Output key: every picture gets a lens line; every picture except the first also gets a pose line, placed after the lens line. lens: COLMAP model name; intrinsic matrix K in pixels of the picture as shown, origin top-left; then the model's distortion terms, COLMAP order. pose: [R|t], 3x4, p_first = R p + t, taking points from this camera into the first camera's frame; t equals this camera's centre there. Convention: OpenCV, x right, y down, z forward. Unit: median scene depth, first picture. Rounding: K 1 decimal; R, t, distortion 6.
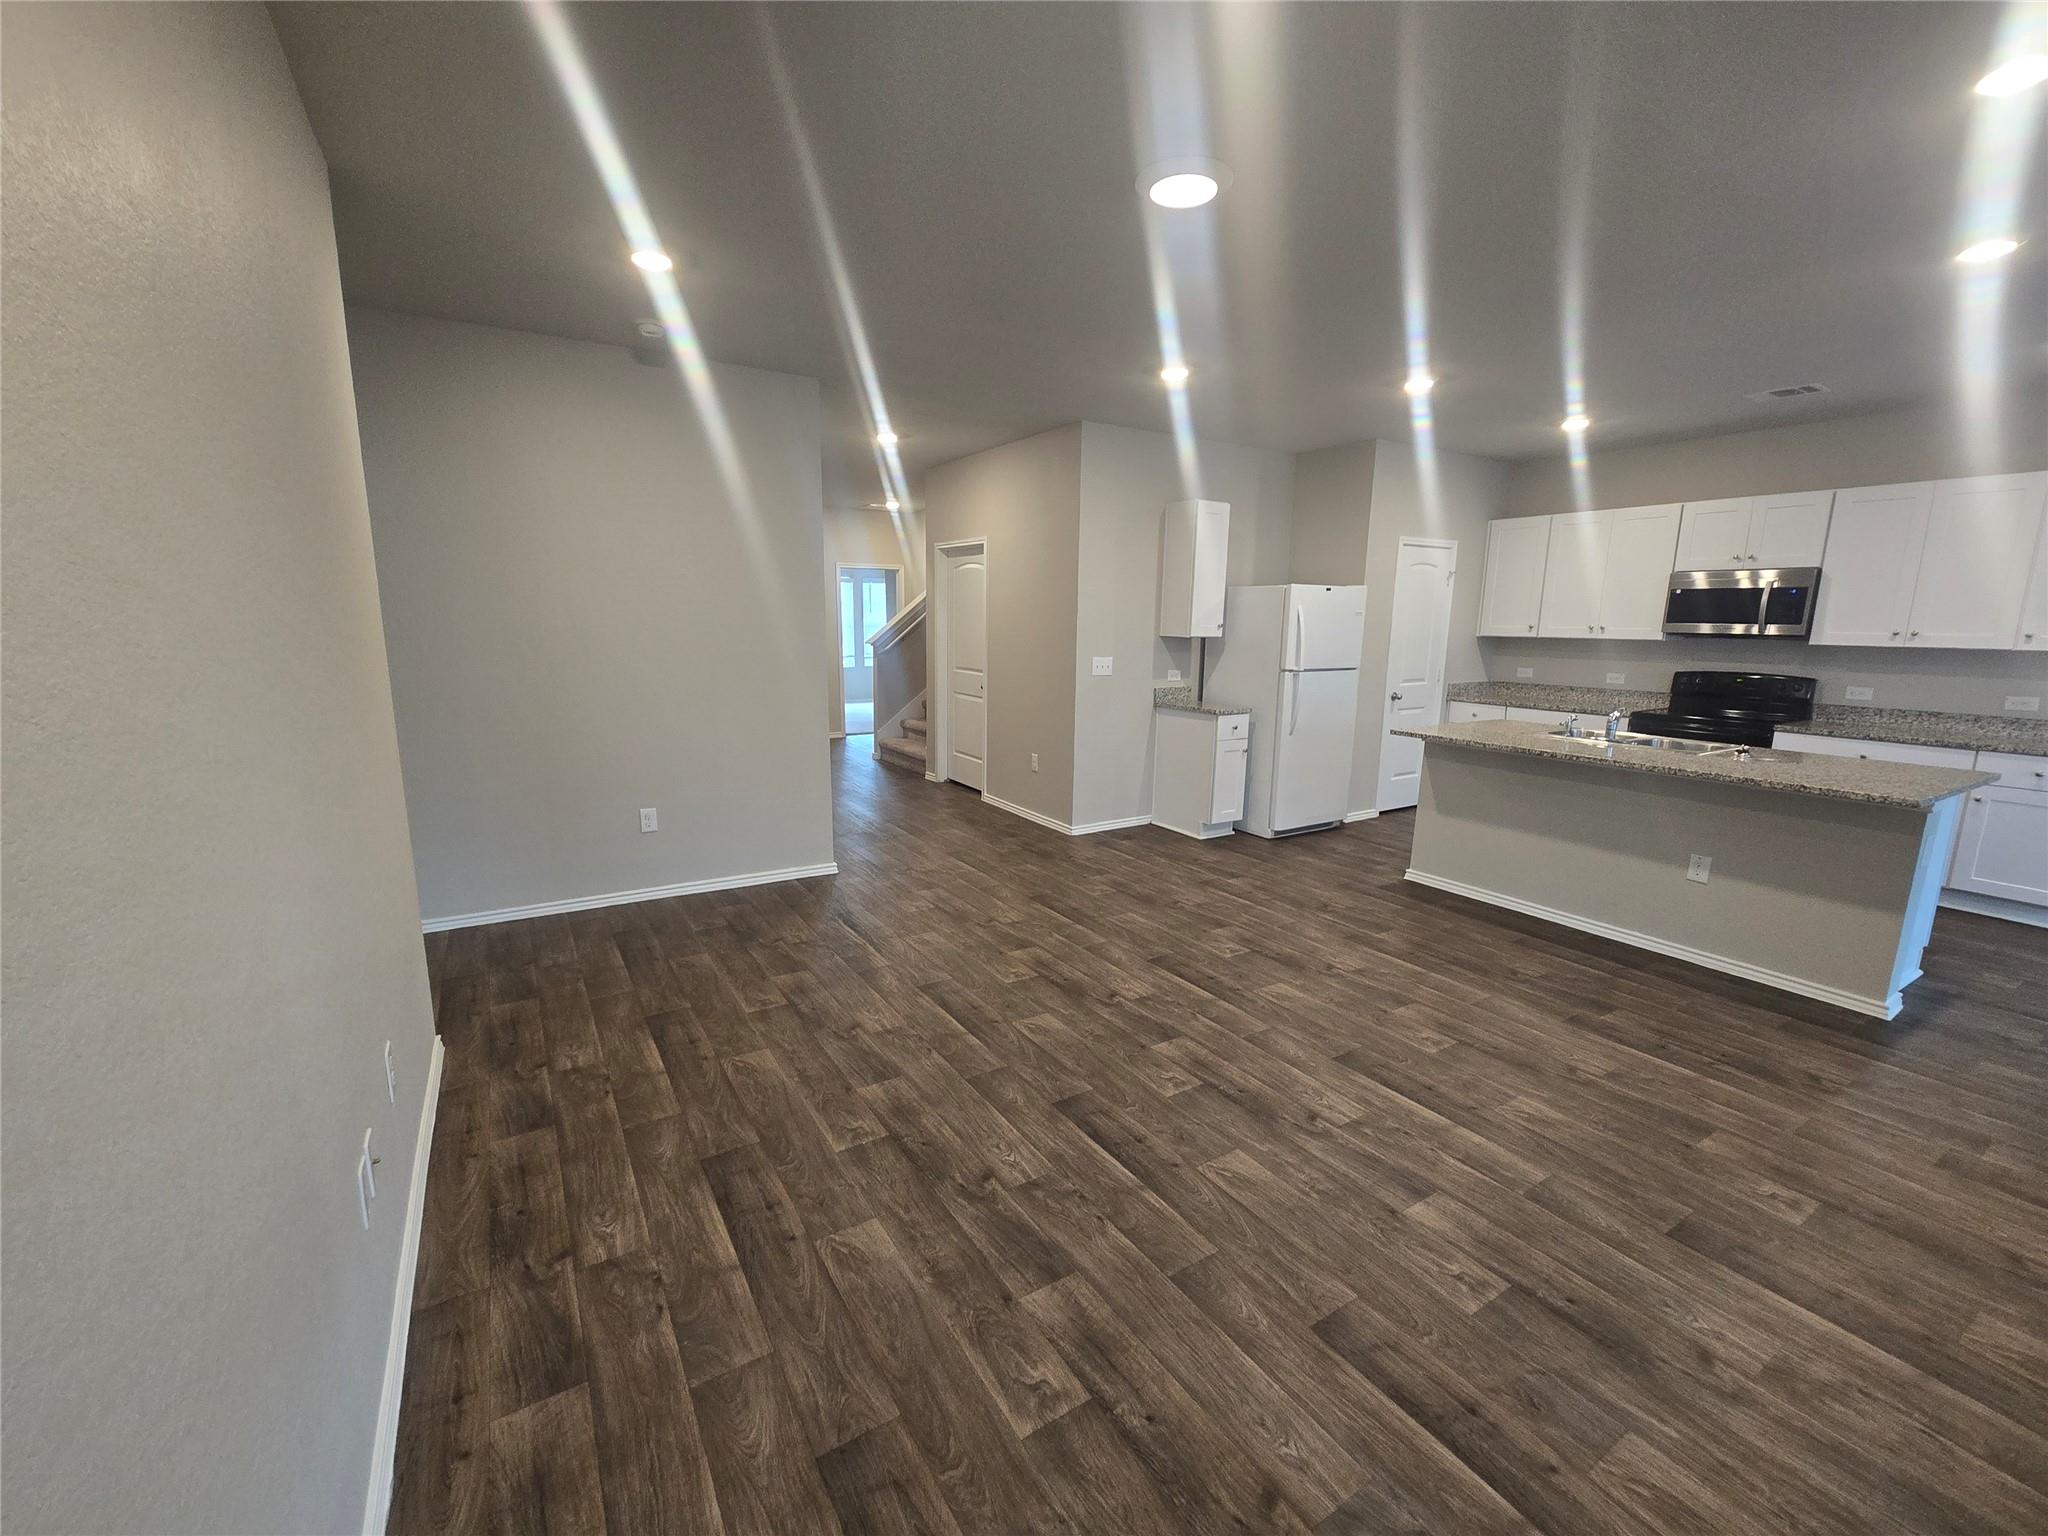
lens RADIAL K [[840.9, 0, 1021.8], [0, 840.9, 774.4], [0, 0, 1]] dist [0.001915, 0.000349]
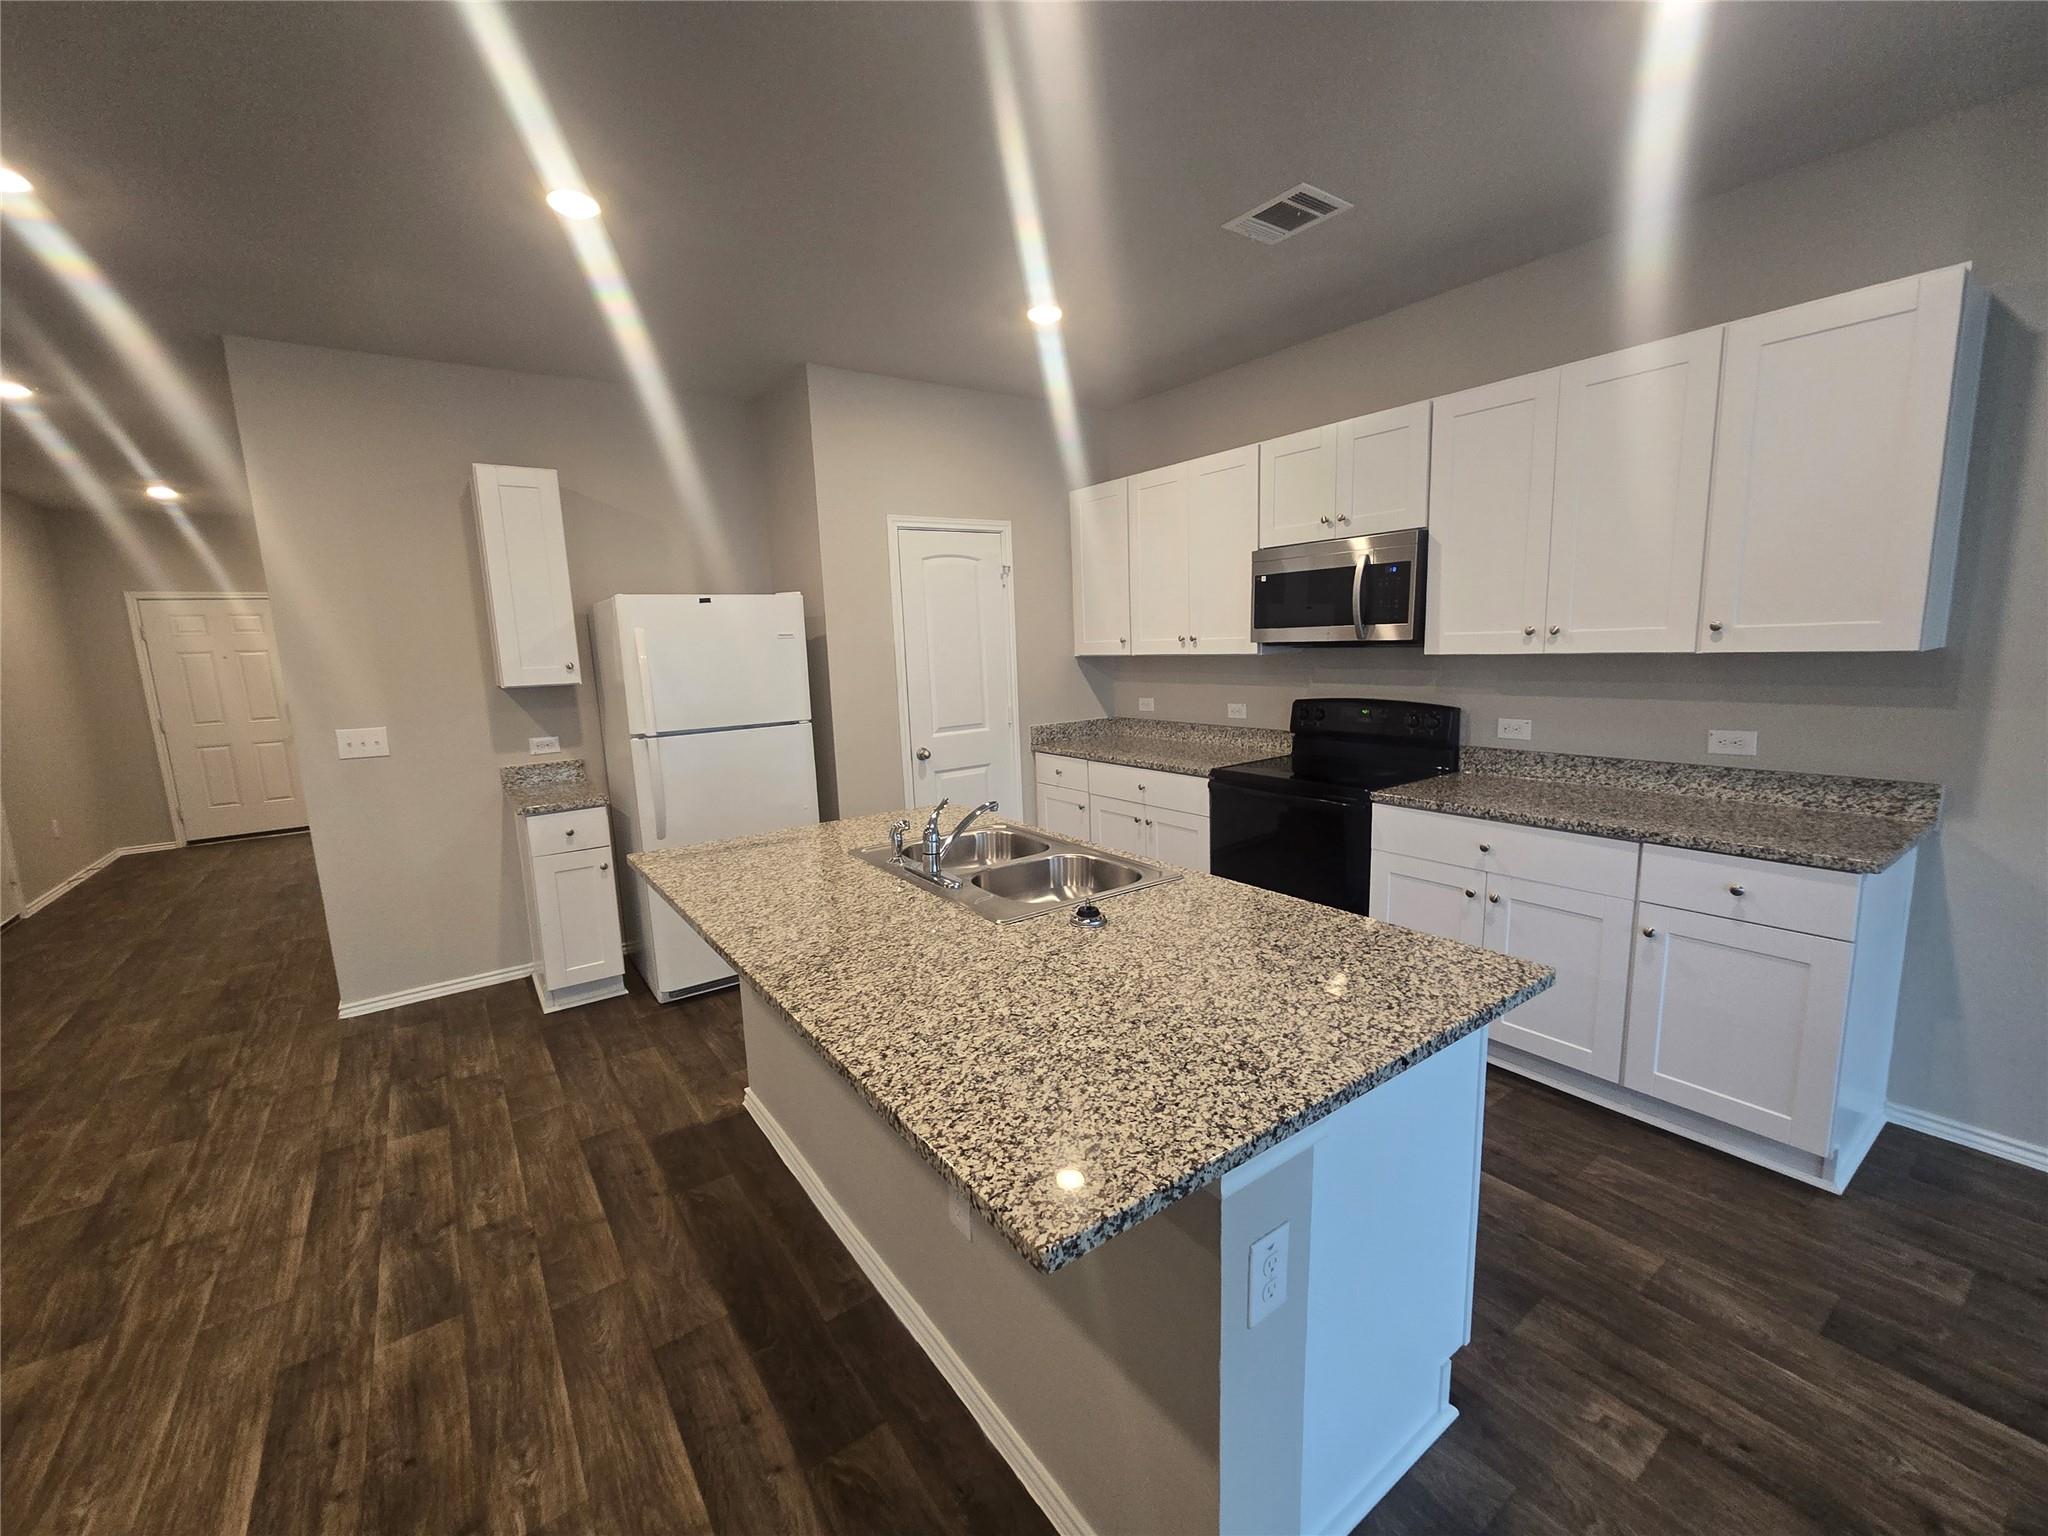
lens RADIAL K [[841.2, 0, 1017.4], [0, 841.2, 770.2], [0, 0, 1]] dist [0.000691, 0.000163]
pose [[0.996999, -0.057655, 0.051656, 0.644357], [0.059136, 0.997868, -0.027618, -0.075575], [-0.049954, 0.030590, 0.998283, 0.435485]]
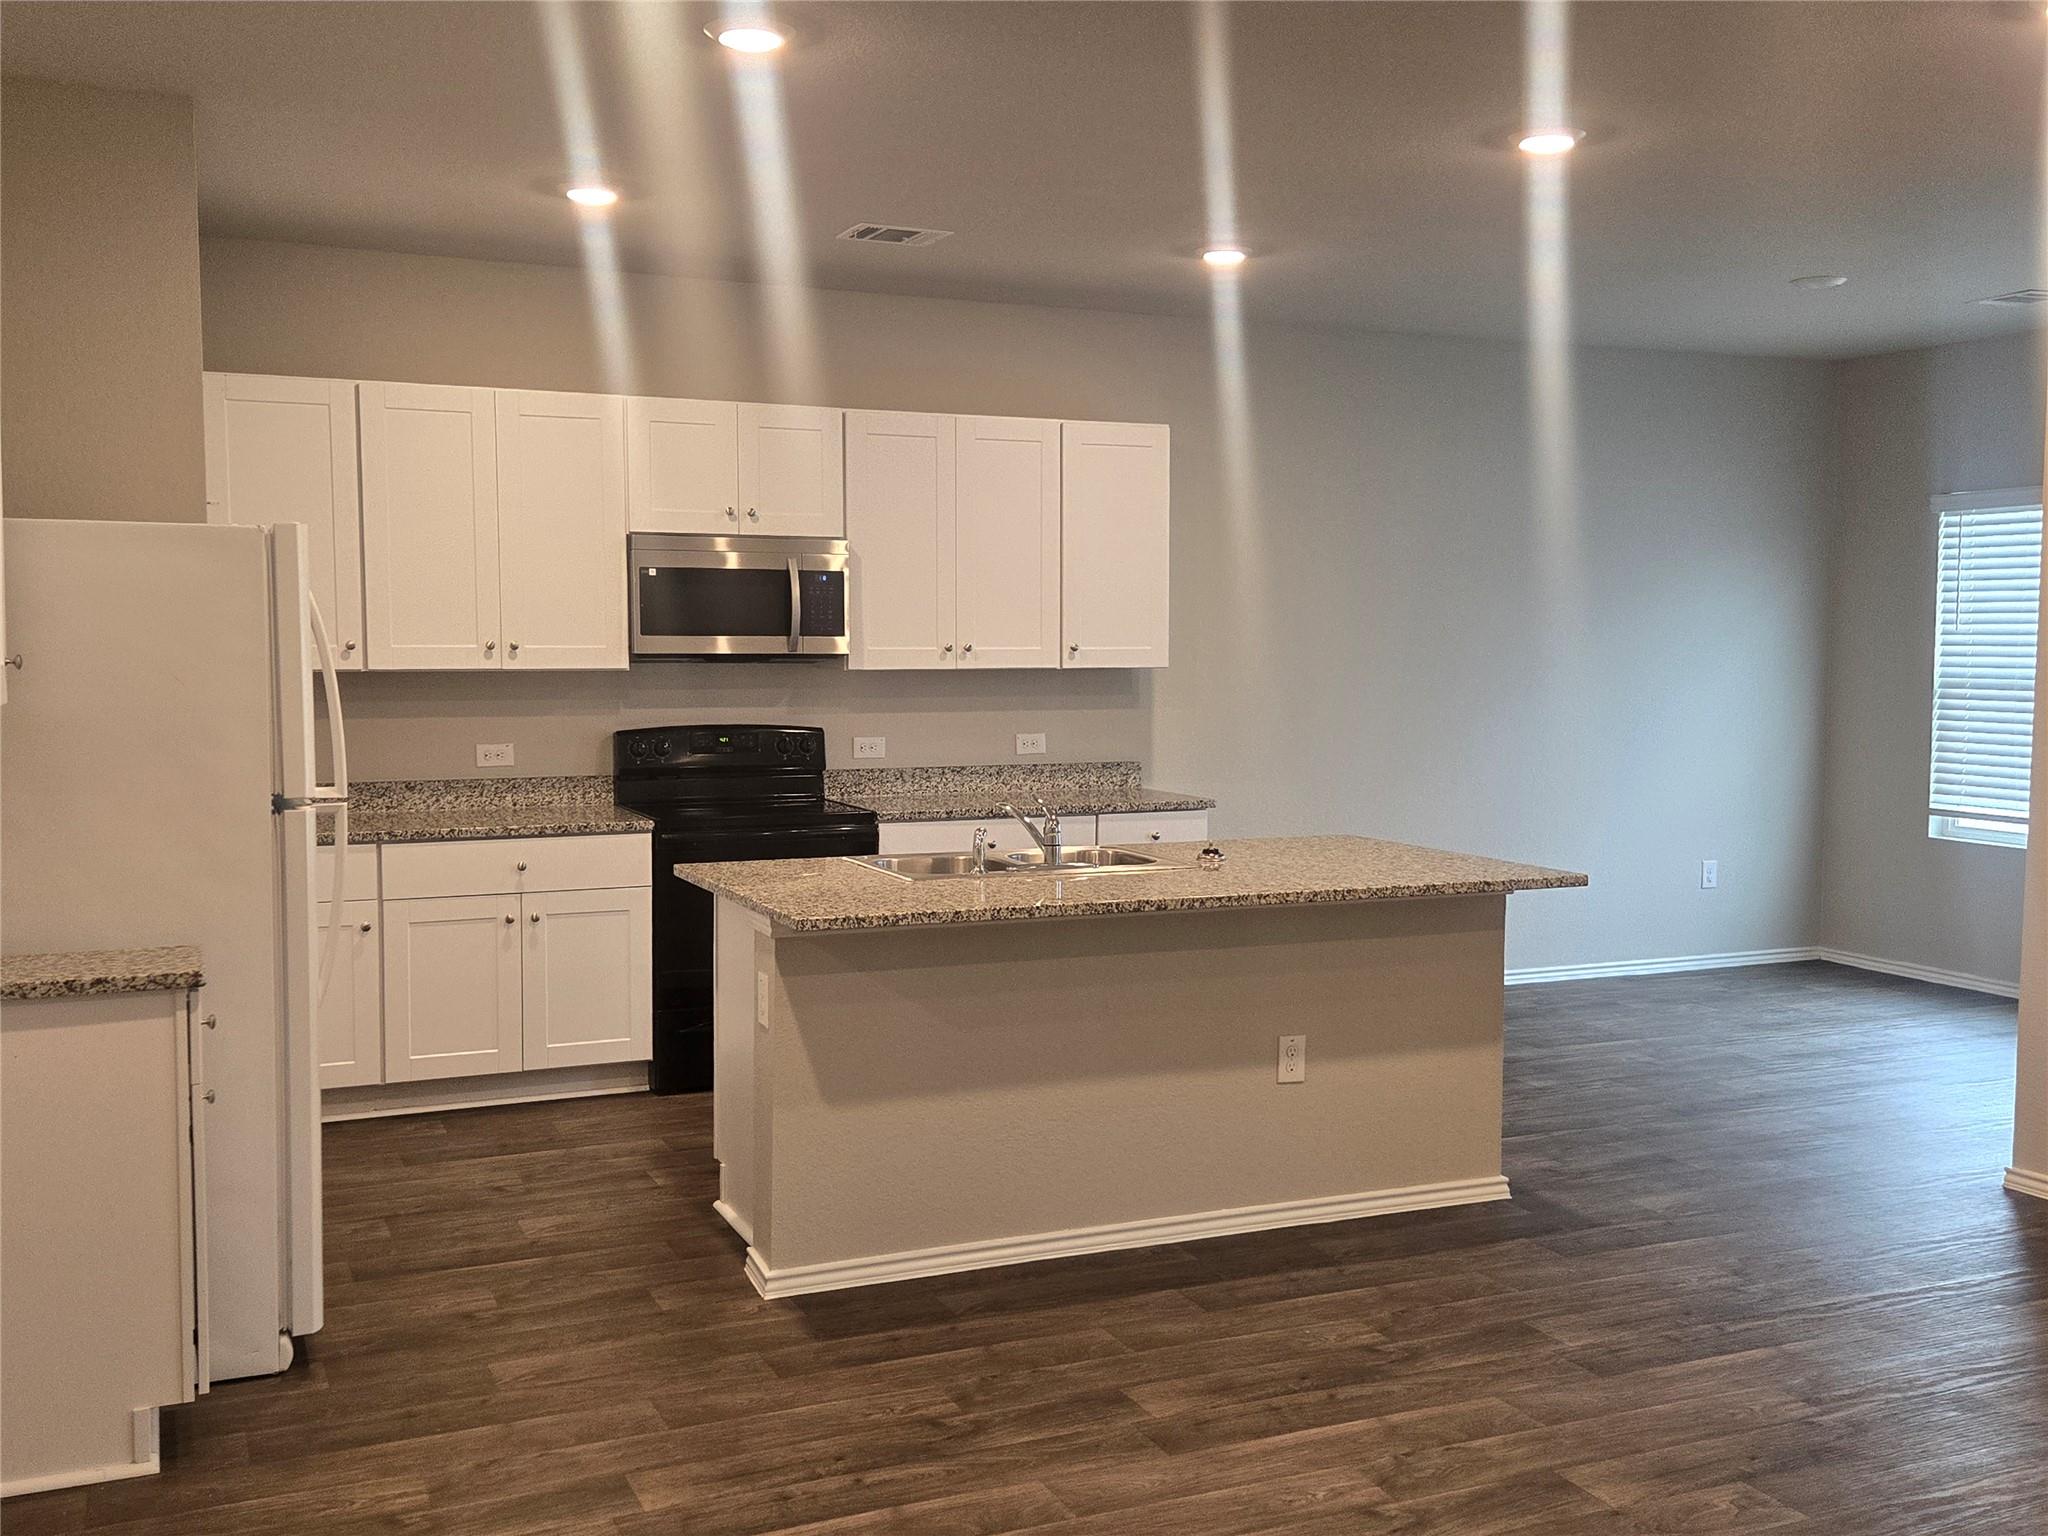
lens RADIAL K [[1987.7, 0, 1037.0], [0, 1987.7, 752.1], [0, 0, 1]] dist [0.060644, -0.022873]
pose [[0.139072, -0.071064, 0.987729, -0.426023], [0.181865, 0.982290, 0.045067, -0.145506], [-0.973439, 0.173366, 0.149533, 0.725000]]
